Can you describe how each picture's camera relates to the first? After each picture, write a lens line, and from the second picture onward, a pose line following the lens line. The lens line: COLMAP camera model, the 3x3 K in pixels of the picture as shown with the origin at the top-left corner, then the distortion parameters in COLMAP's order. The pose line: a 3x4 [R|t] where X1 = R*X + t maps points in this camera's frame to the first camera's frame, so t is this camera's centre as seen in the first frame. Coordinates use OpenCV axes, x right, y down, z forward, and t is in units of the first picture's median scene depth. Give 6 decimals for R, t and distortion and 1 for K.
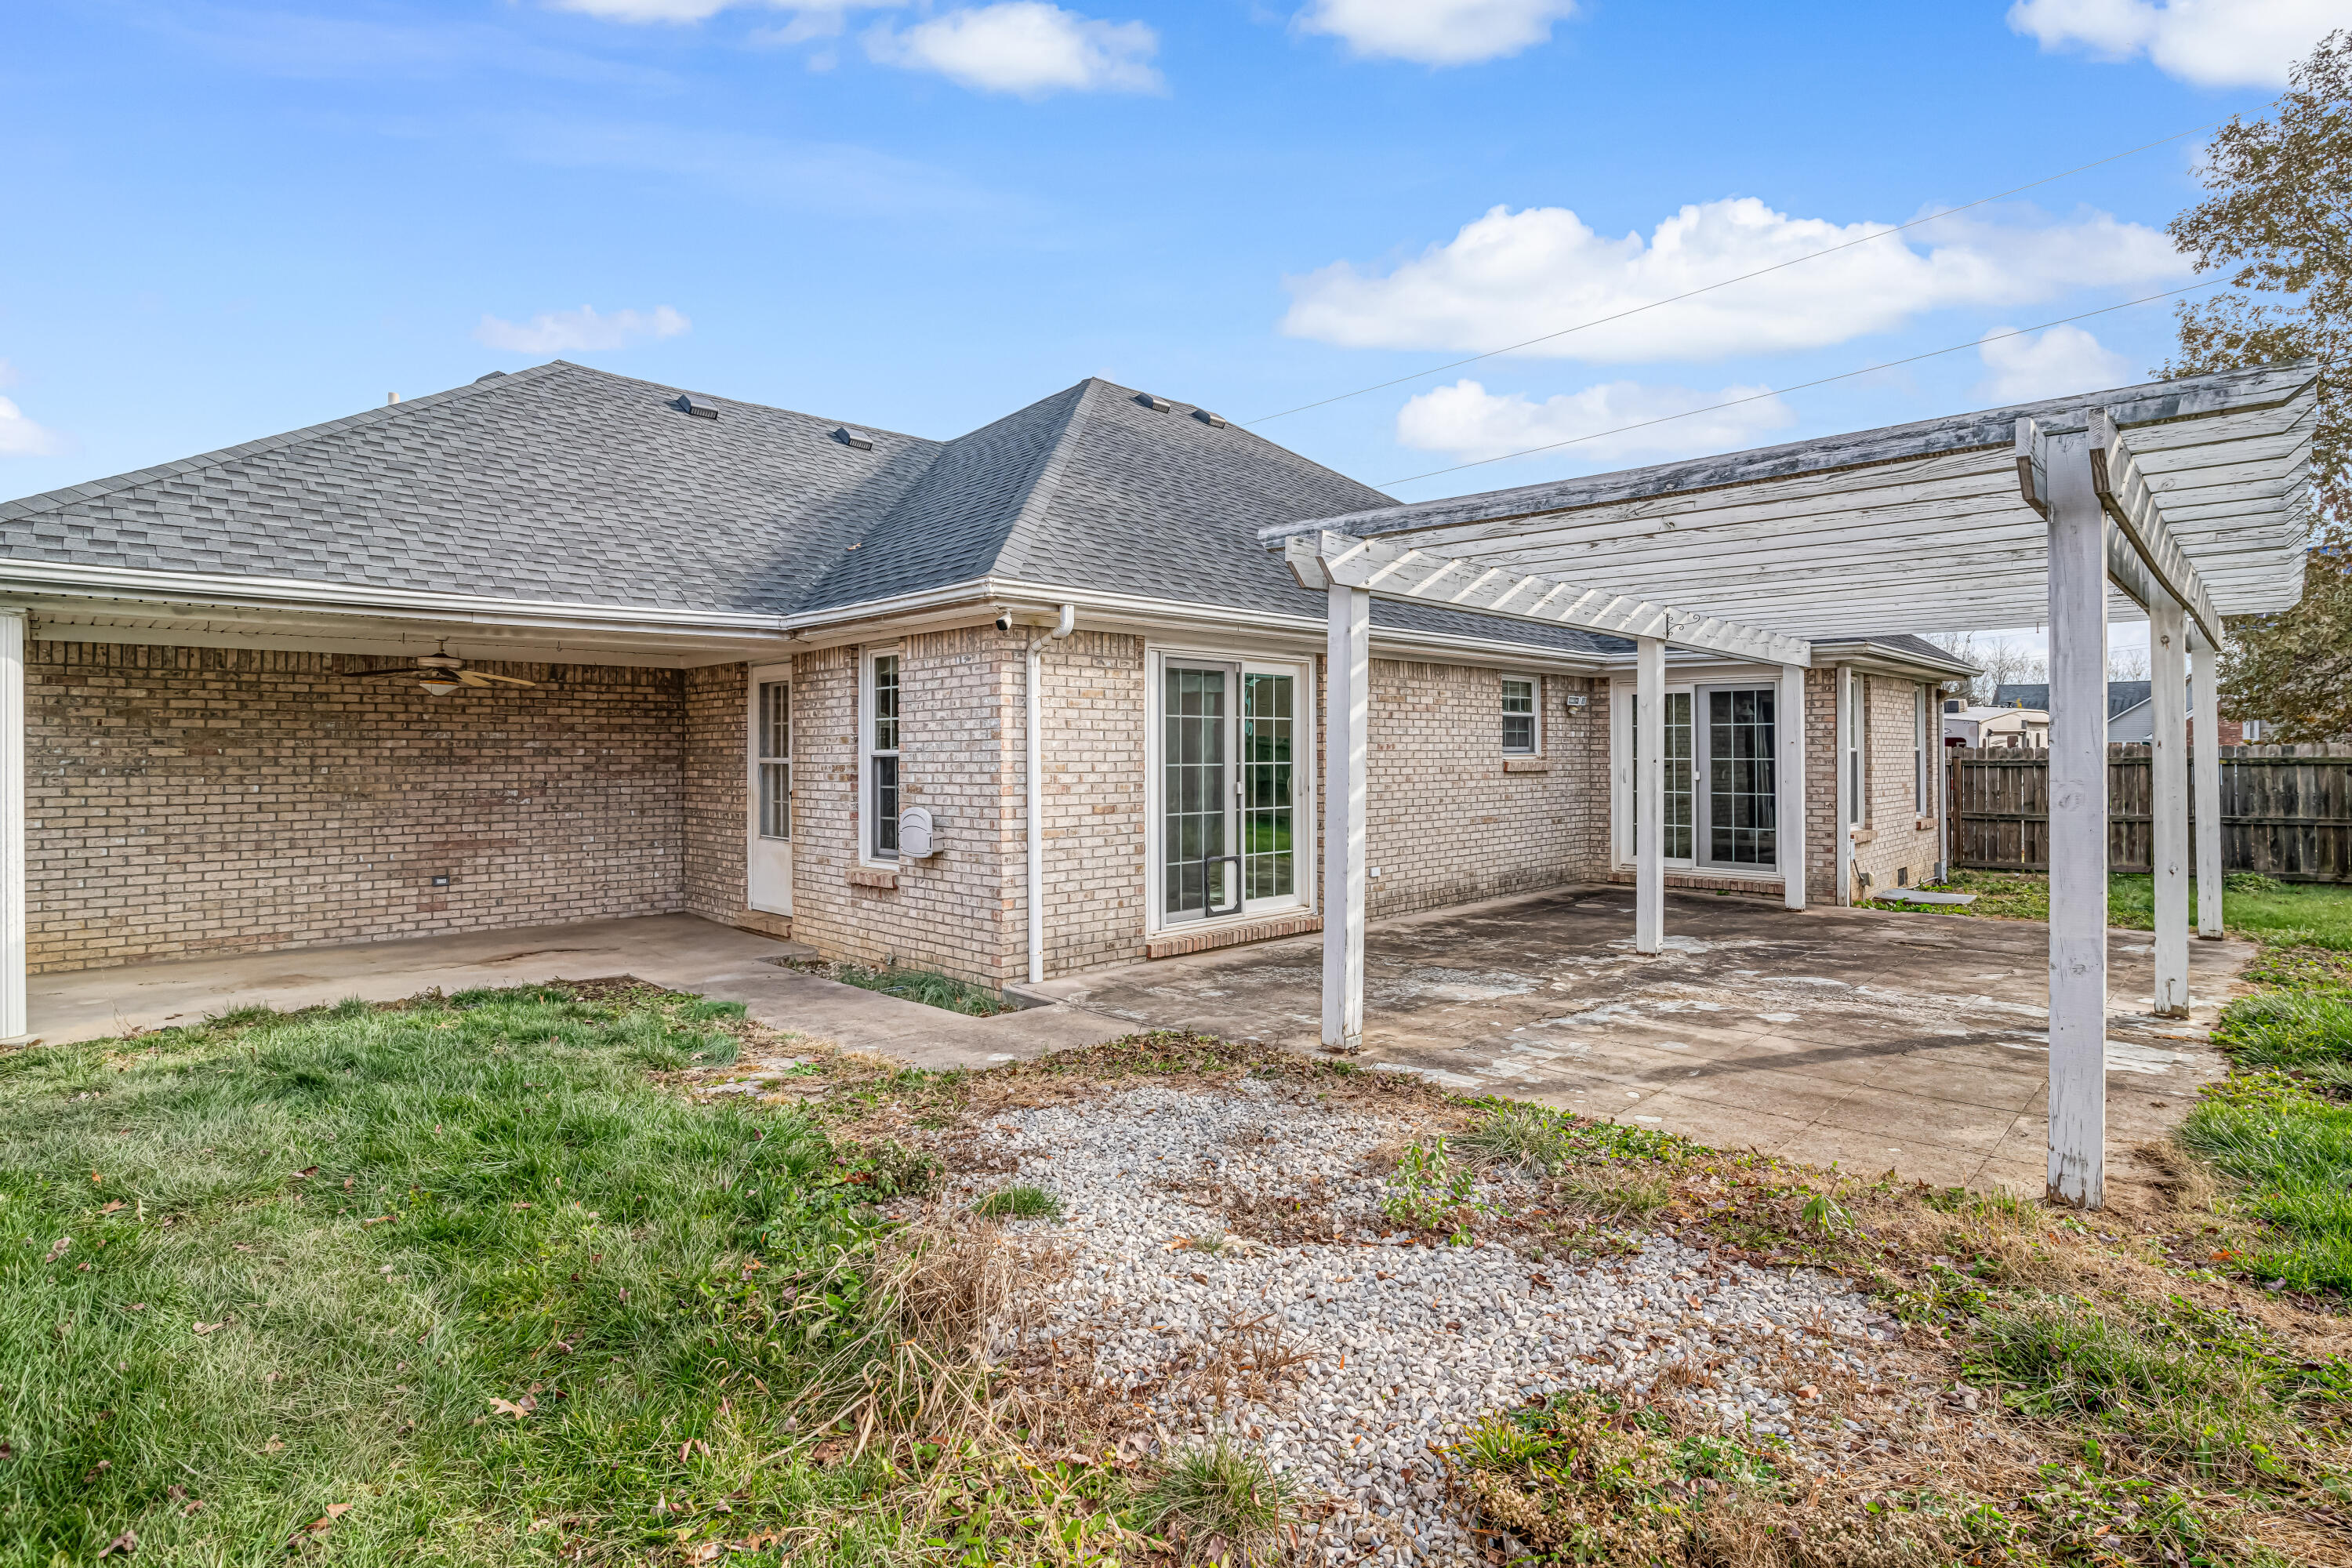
lens RADIAL K [[1190.8, 0, 1174.7], [0, 1190.8, 748.8], [0, 0, 1]] dist [-0.038591, 0.000155]
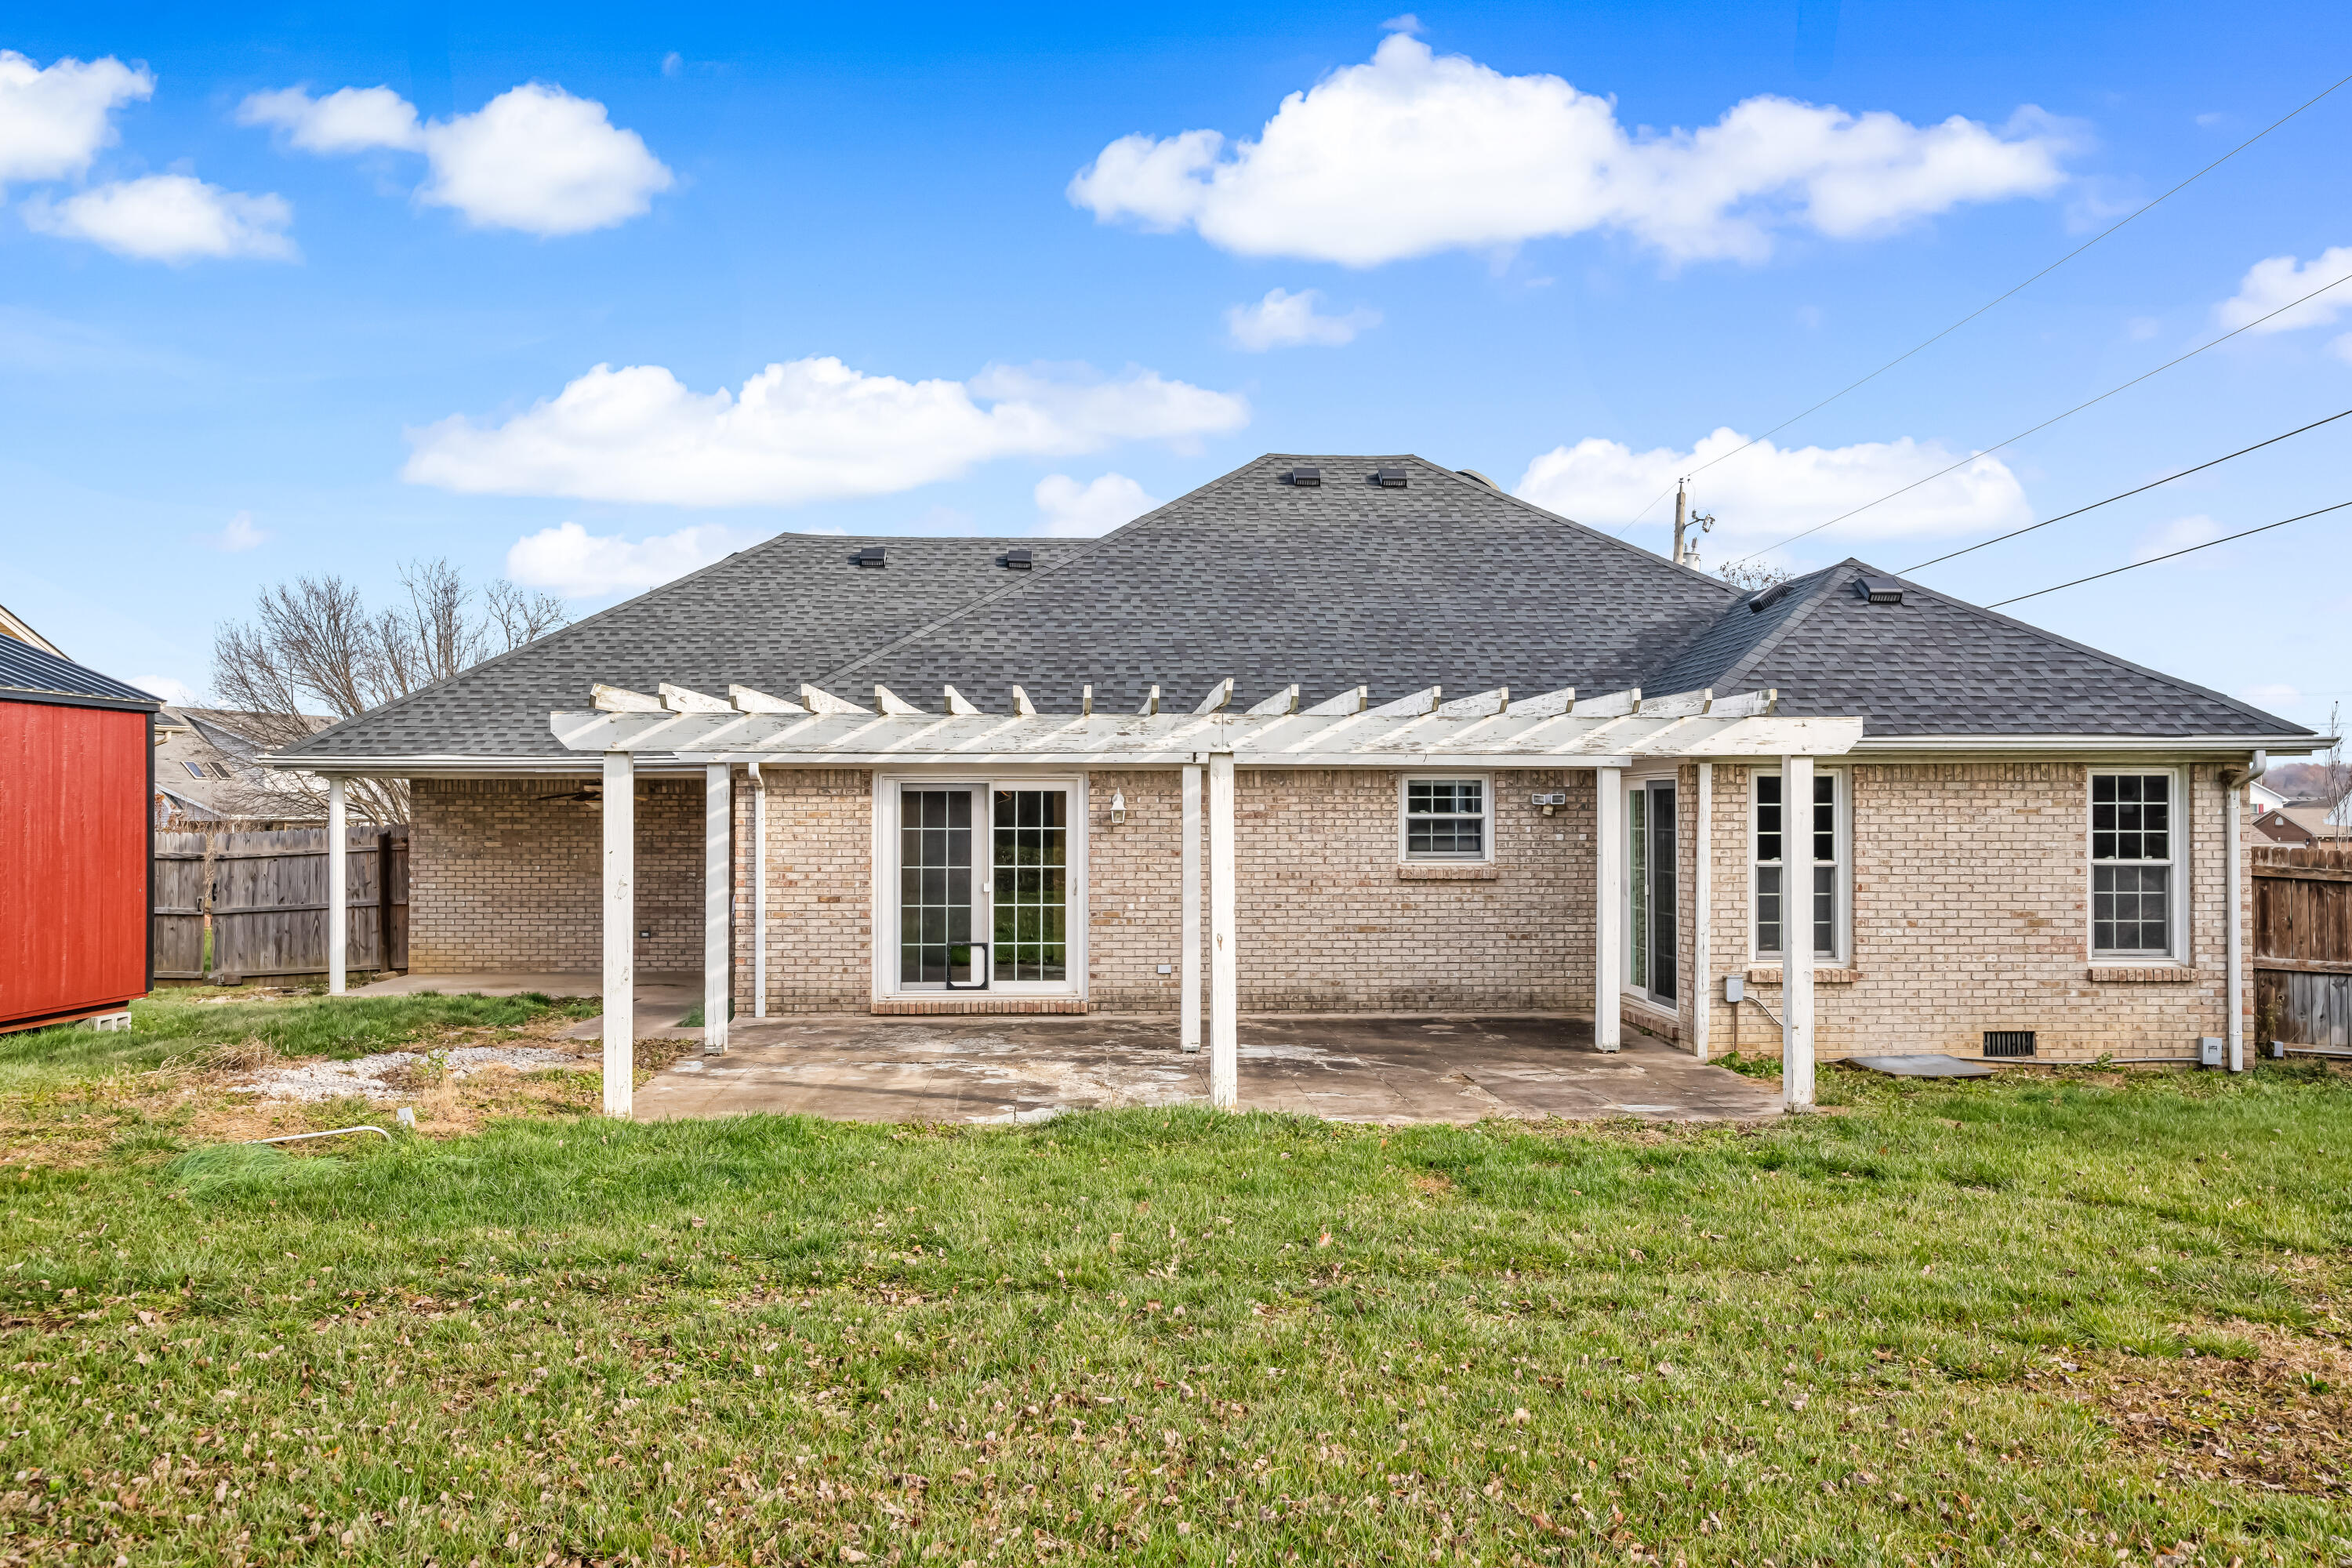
lens RADIAL K [[1879.5, 0, 1176.0], [0, 1879.5, 784.0], [0, 0, 1]] dist [0.008287, 0.004826]
pose [[0.740619, -0.004786, -0.671909, 1.572546], [-0.001143, 0.999964, -0.008383, -0.059304], [0.671925, 0.006977, 0.740587, -0.307288]]
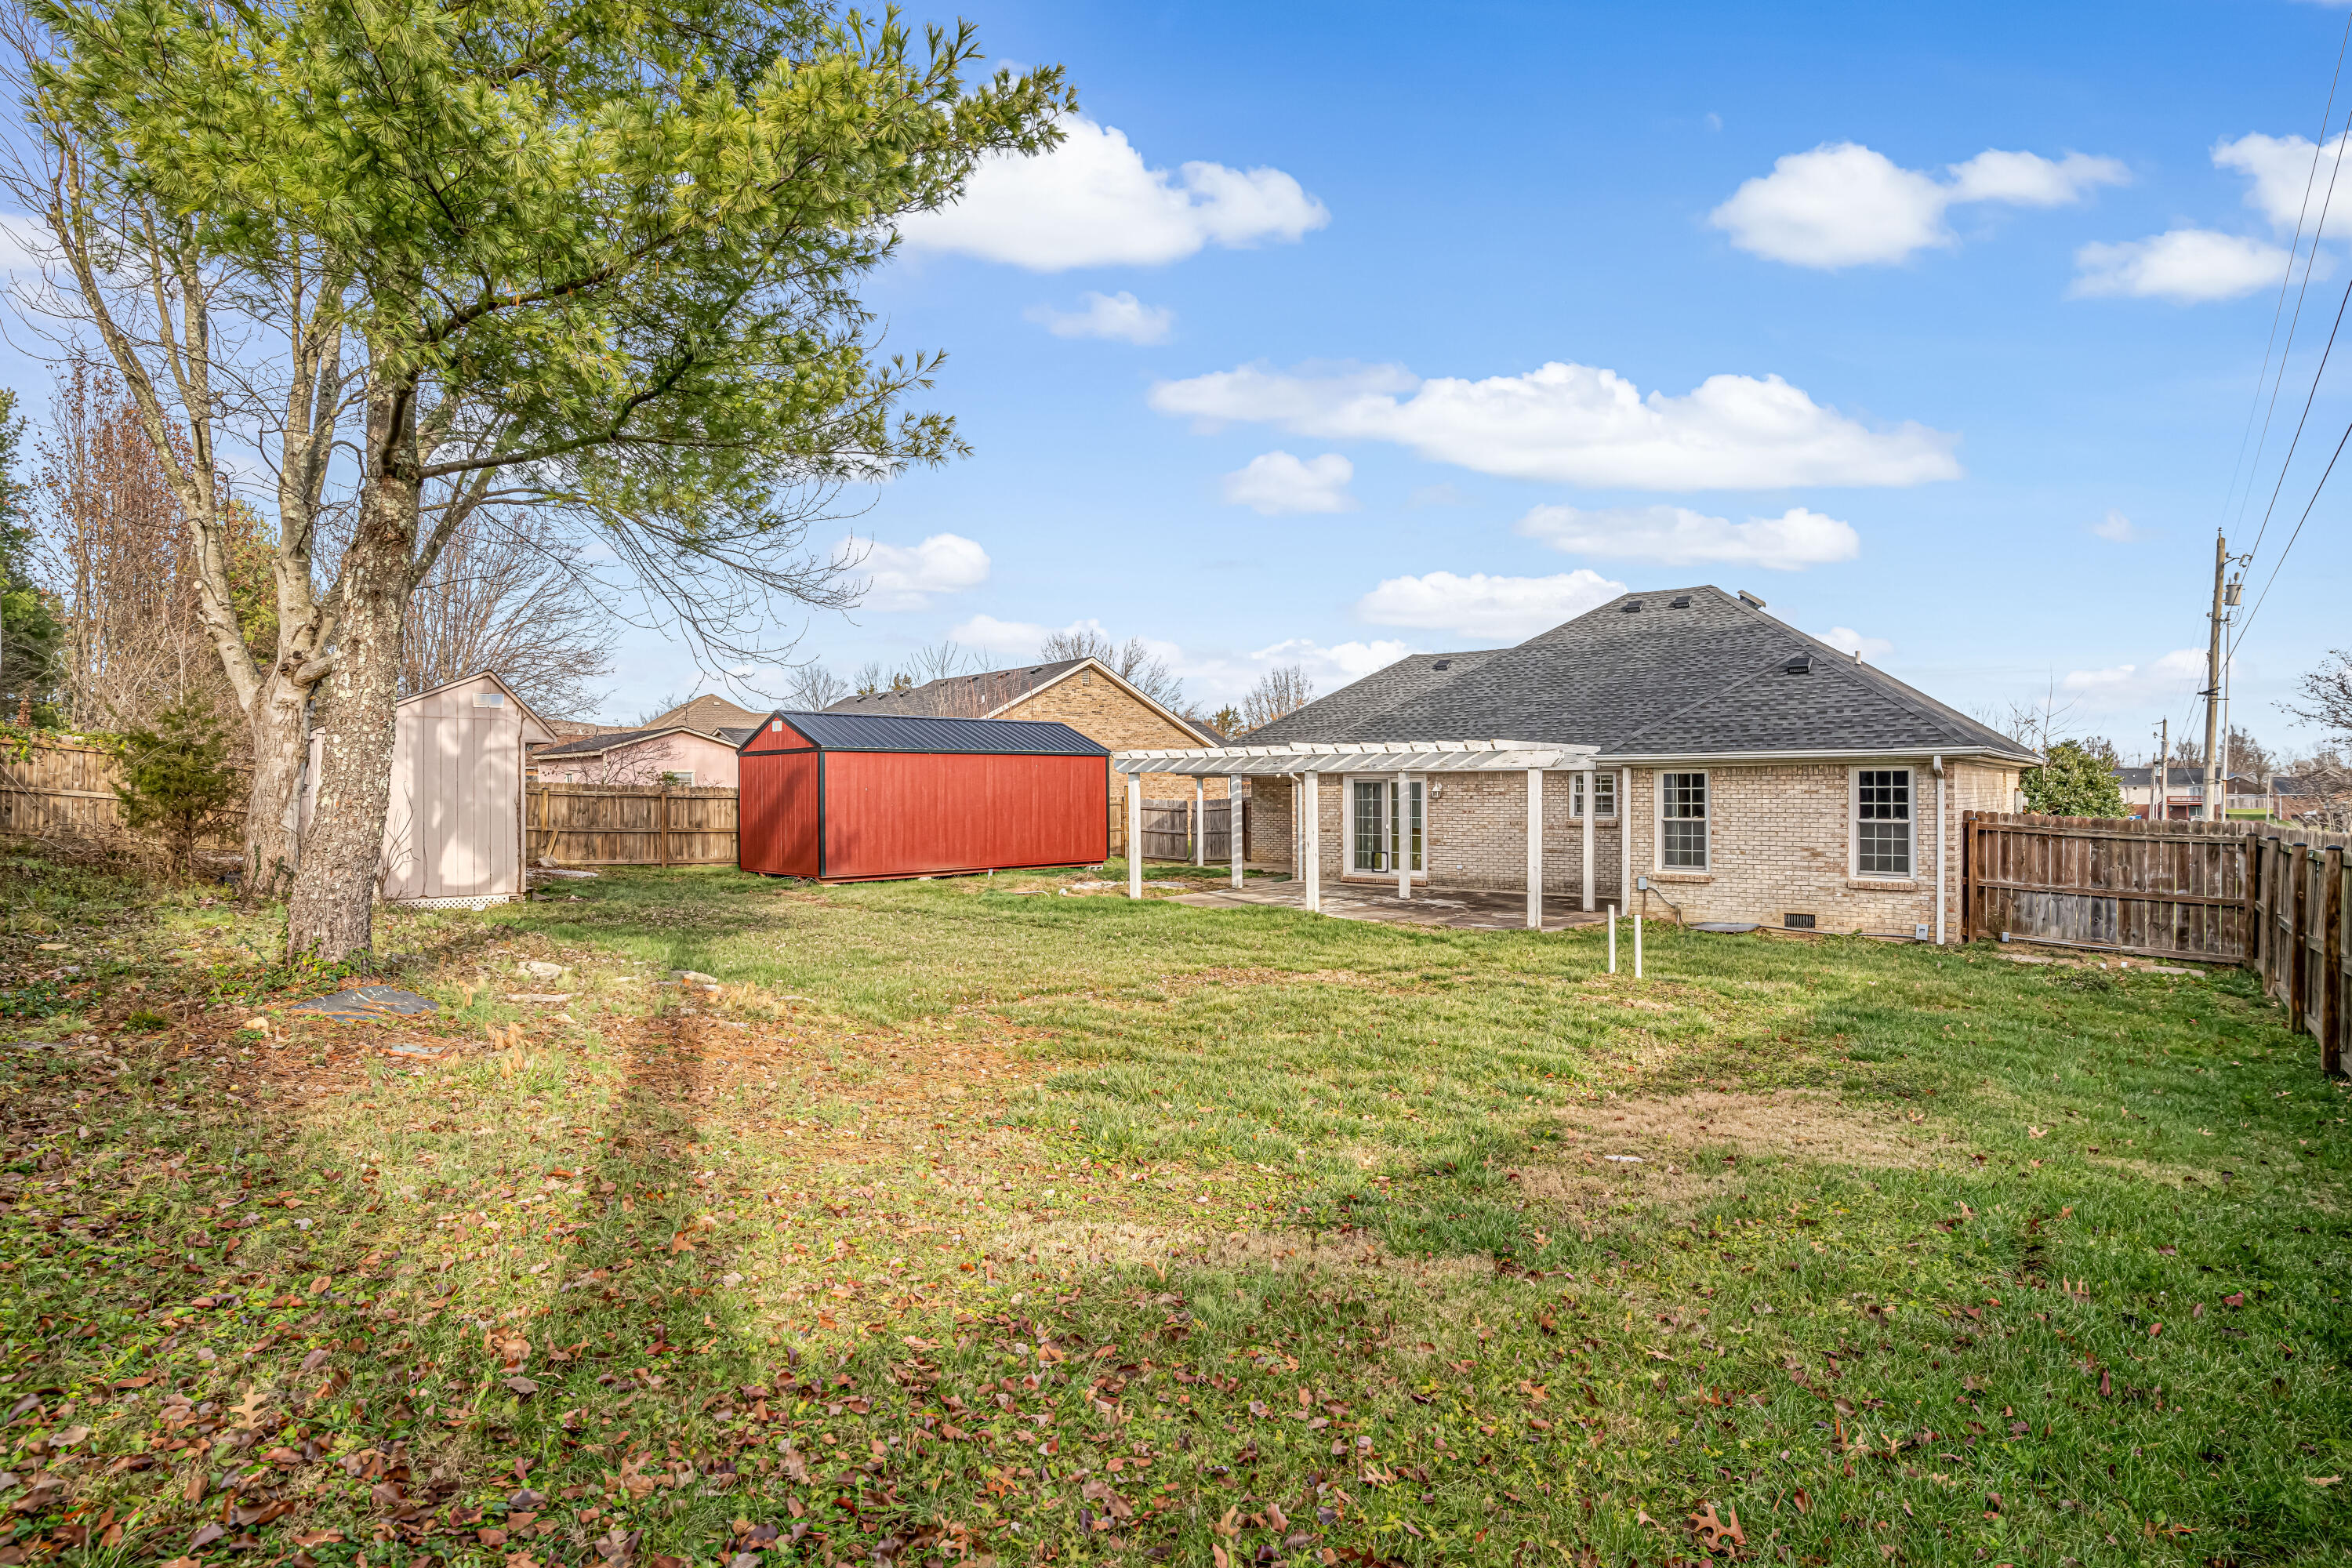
lens RADIAL K [[1145.5, 0, 1176.0], [0, 1145.5, 784.0], [0, 0, 1]] dist [0.000540, 0.000091]
pose [[0.140675, 0.001389, -0.990055, 2.659166], [0.008513, 0.999960, 0.002613, -0.075355], [0.990019, -0.008795, 0.140657, 0.182016]]
